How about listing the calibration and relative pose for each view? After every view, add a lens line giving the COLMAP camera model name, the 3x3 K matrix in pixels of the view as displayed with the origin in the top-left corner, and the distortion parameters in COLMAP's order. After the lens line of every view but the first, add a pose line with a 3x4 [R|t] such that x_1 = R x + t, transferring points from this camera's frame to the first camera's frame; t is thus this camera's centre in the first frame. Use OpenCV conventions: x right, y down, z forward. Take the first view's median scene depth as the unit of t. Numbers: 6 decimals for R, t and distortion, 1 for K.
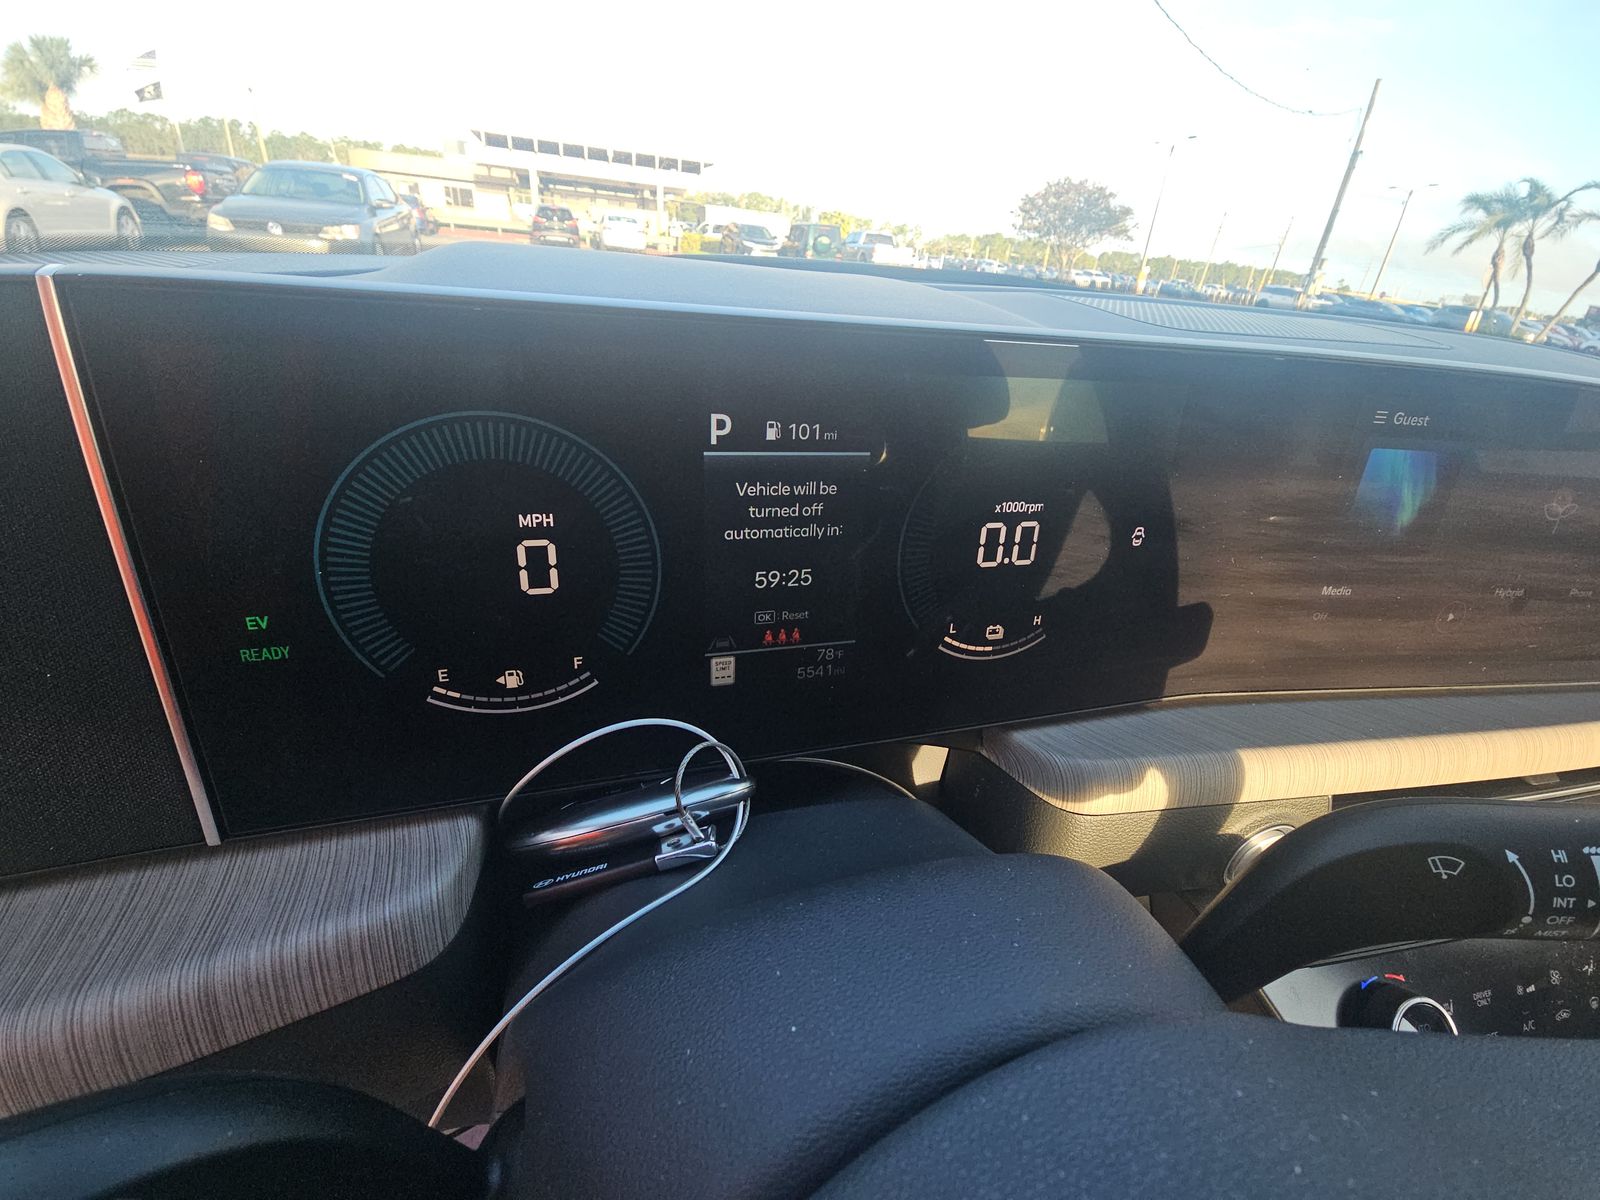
lens RADIAL K [[656.5, 0, 800.0], [0, 656.5, 600.0], [0, 0, 1]] dist [-0.009857, -0.000110]
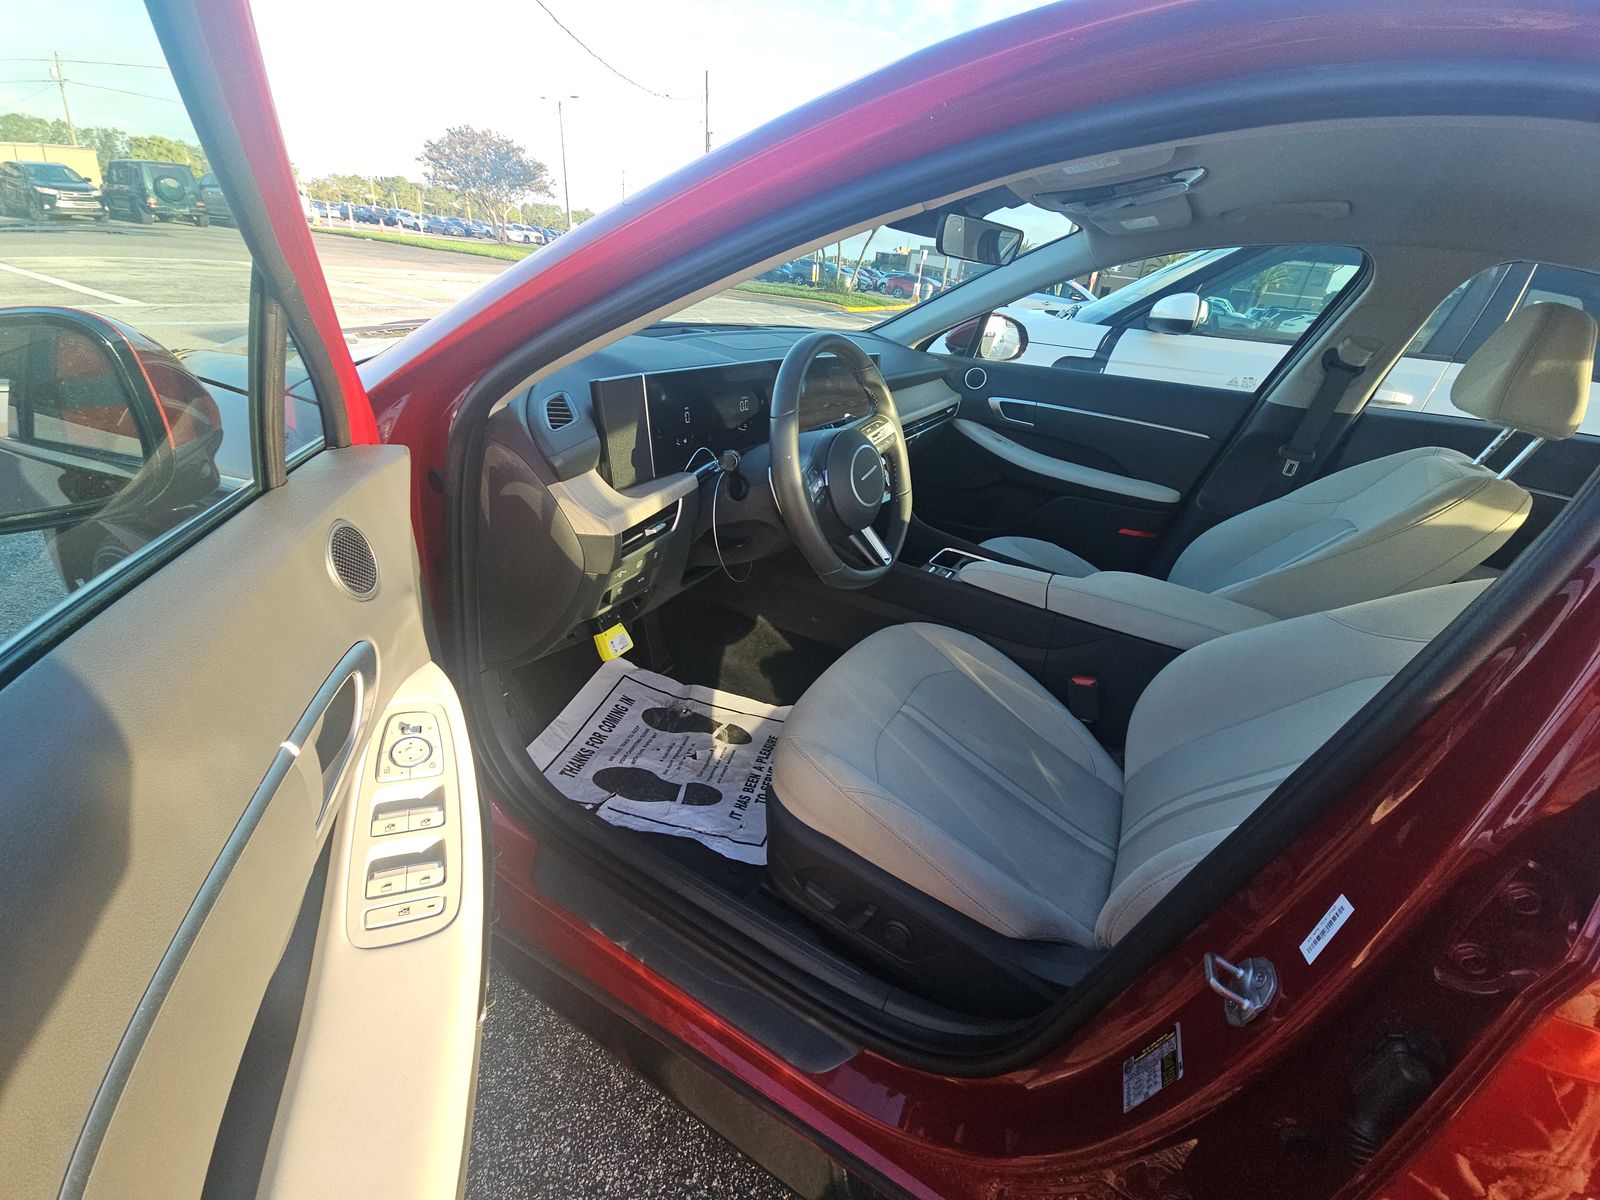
lens RADIAL K [[639.2, 0, 800.0], [0, 639.2, 600.0], [0, 0, 1]] dist [0.032399, -0.022305]
pose [[0.739497, -0.320104, 0.592181, -0.106707], [0.283315, 0.945995, 0.157563, 0.025901], [-0.610637, 0.051257, 0.790250, -0.118173]]
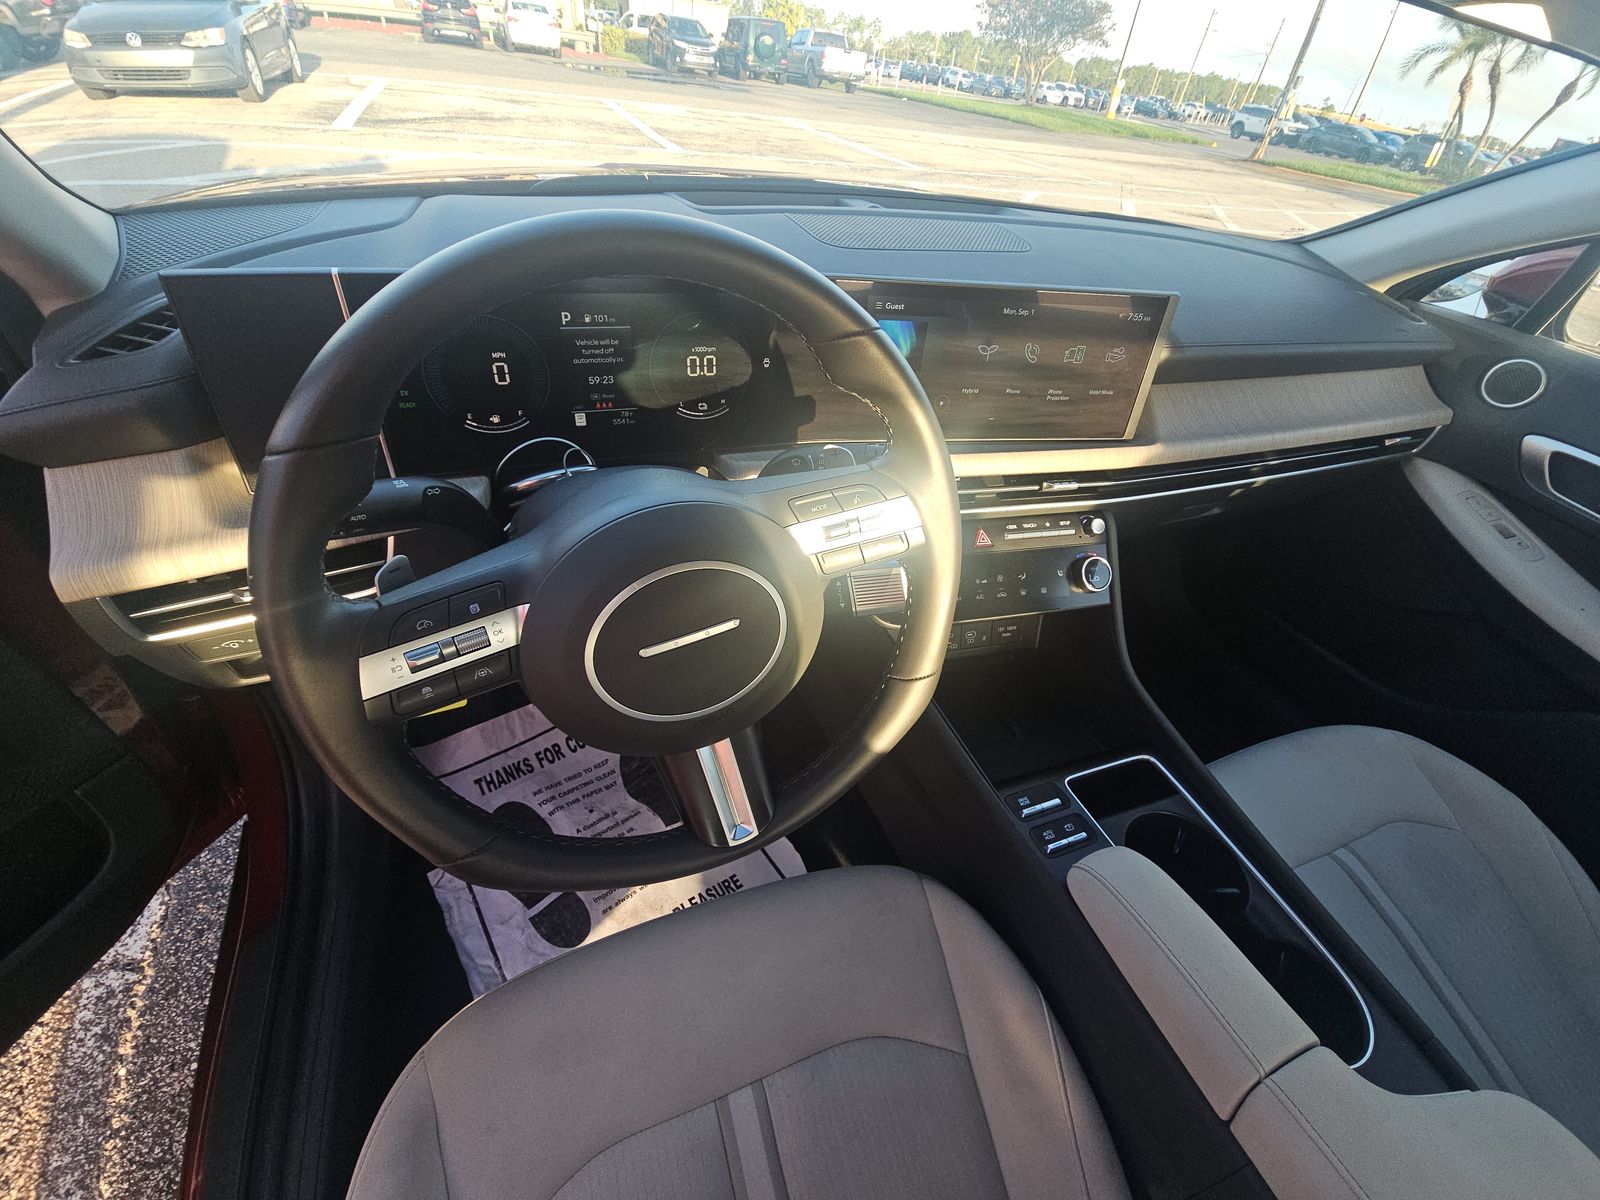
lens RADIAL K [[647.9, 0, 800.0], [0, 647.9, 600.0], [0, 0, 1]] dist [0.002668, -0.004355]
pose [[0.997573, -0.031551, 0.062073, 0.019940], [0.017715, 0.977118, 0.211961, 0.010015], [-0.067340, -0.210347, 0.975305, -0.059357]]
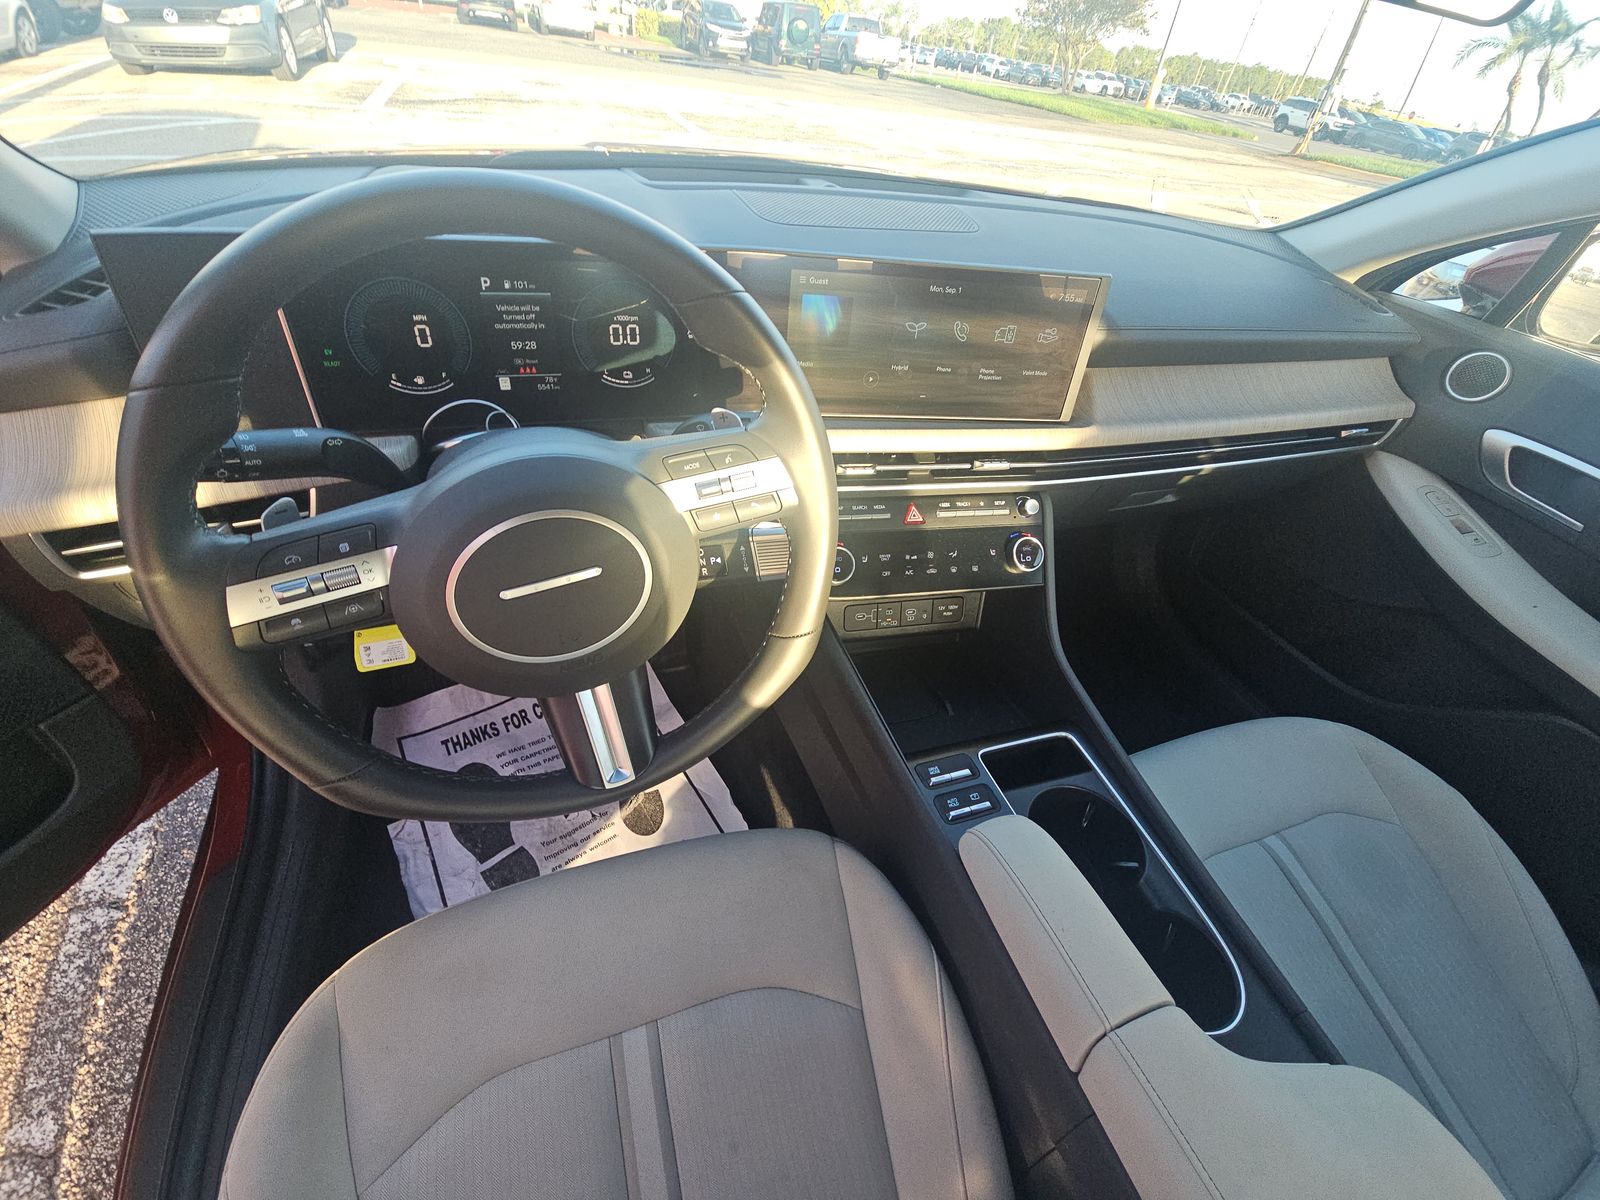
lens RADIAL K [[647.2, 0, 800.0], [0, 647.2, 600.0], [0, 0, 1]] dist [-0.002183, -0.000814]
pose [[0.999390, 0.000136, 0.034930, 0.035323], [-0.008031, 0.974095, 0.225995, 0.013063], [-0.033994, -0.226137, 0.973502, -0.063465]]
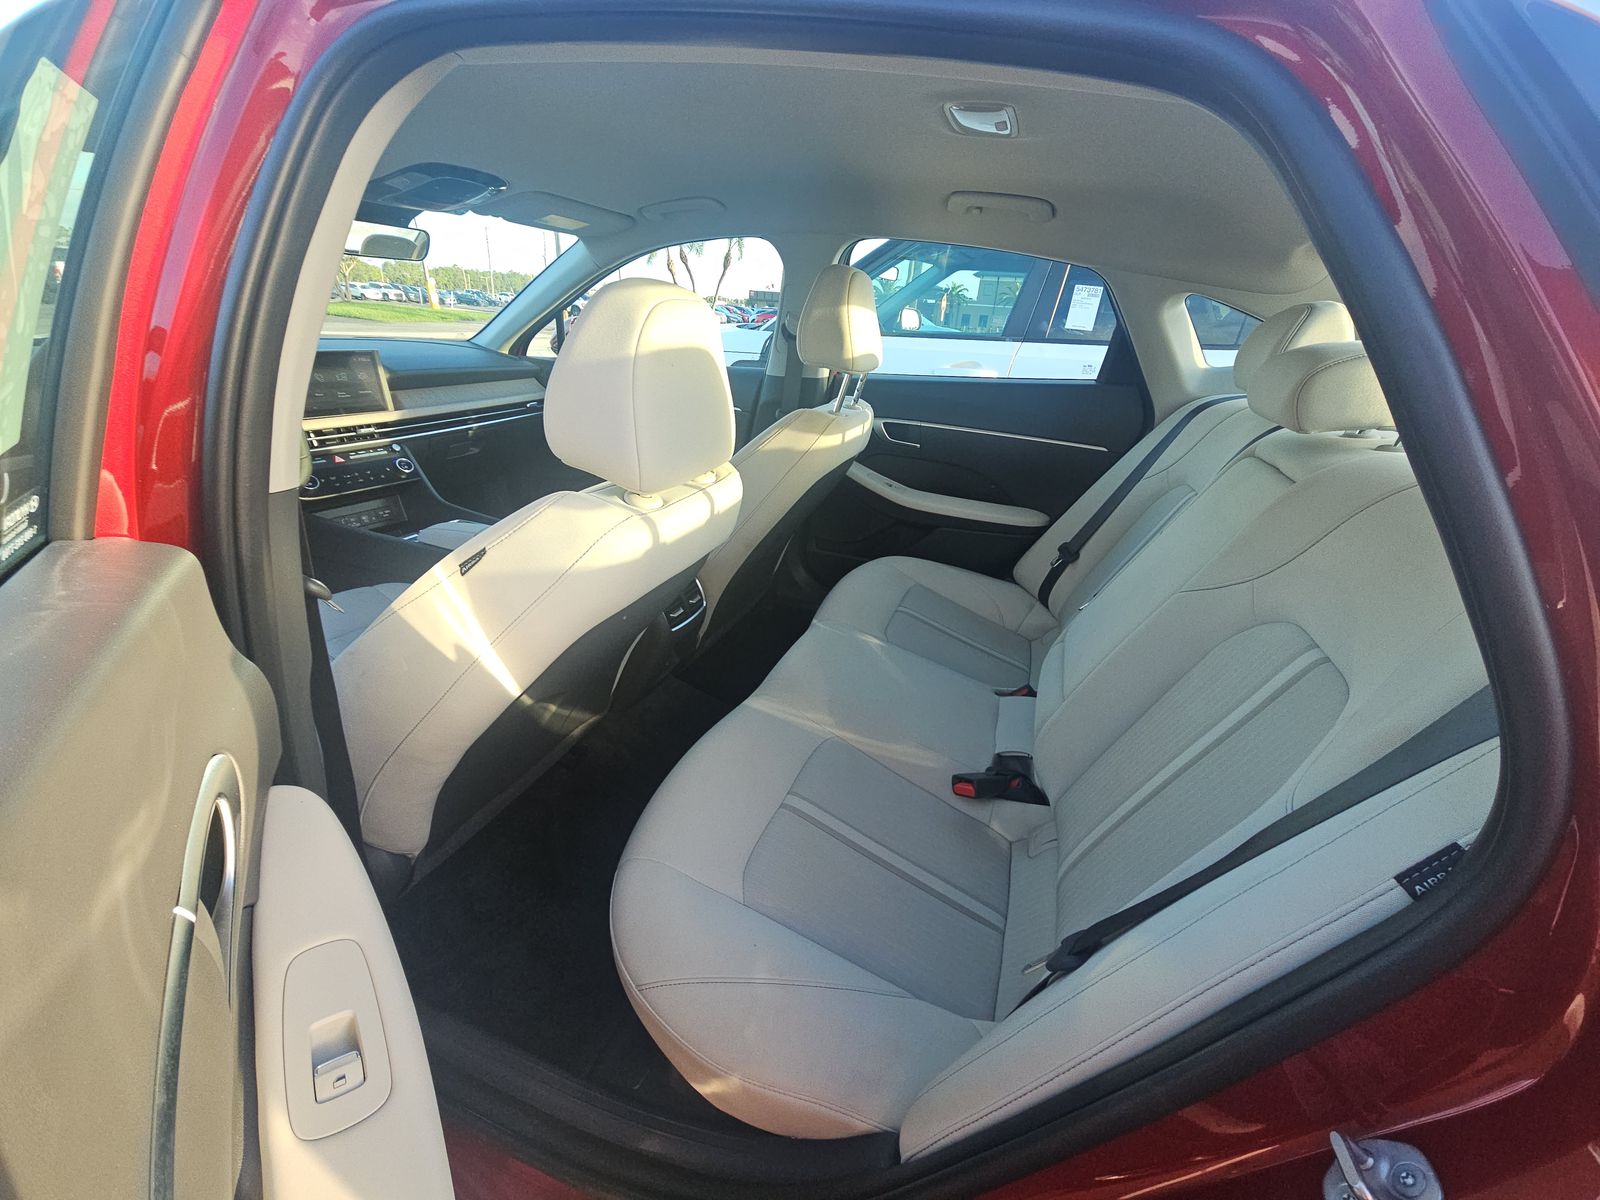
lens RADIAL K [[647.2, 0, 800.0], [0, 647.2, 600.0], [0, 0, 1]] dist [-0.002183, -0.000814]
pose [[0.616193, -0.359277, 0.700876, -0.025710], [0.364875, 0.918857, 0.150228, 0.103478], [-0.697978, 0.163162, 0.697284, -0.239362]]
